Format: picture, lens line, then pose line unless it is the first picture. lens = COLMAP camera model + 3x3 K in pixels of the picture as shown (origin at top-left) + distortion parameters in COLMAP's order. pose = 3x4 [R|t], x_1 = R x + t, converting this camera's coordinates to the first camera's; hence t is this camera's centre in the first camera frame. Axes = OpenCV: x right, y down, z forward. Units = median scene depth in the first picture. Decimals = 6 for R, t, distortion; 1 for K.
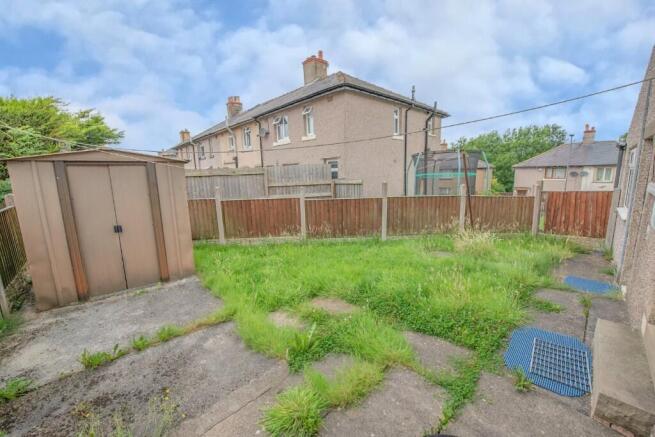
lens RADIAL K [[266.5, 0, 327.5], [0, 266.5, 218.5], [0, 0, 1]] dist [-0.000019, -0.000004]
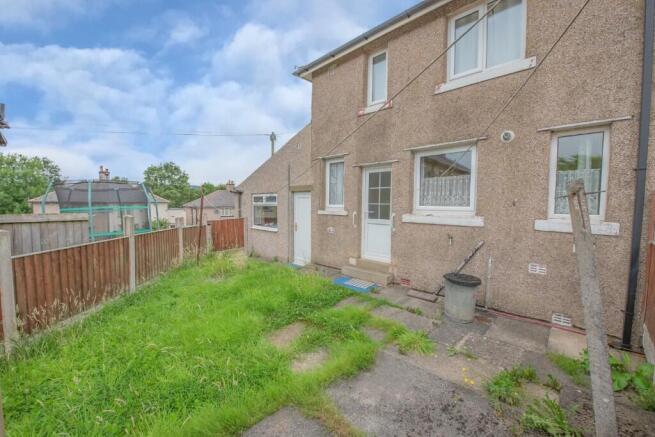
lens RADIAL K [[266.5, 0, 327.5], [0, 266.5, 218.5], [0, 0, 1]] dist [-0.000019, -0.000004]
pose [[-0.044953, -0.026812, 0.998629, -0.278103], [0.166387, 0.985476, 0.033949, -0.029342], [-0.985035, 0.167685, -0.039839, 0.239672]]
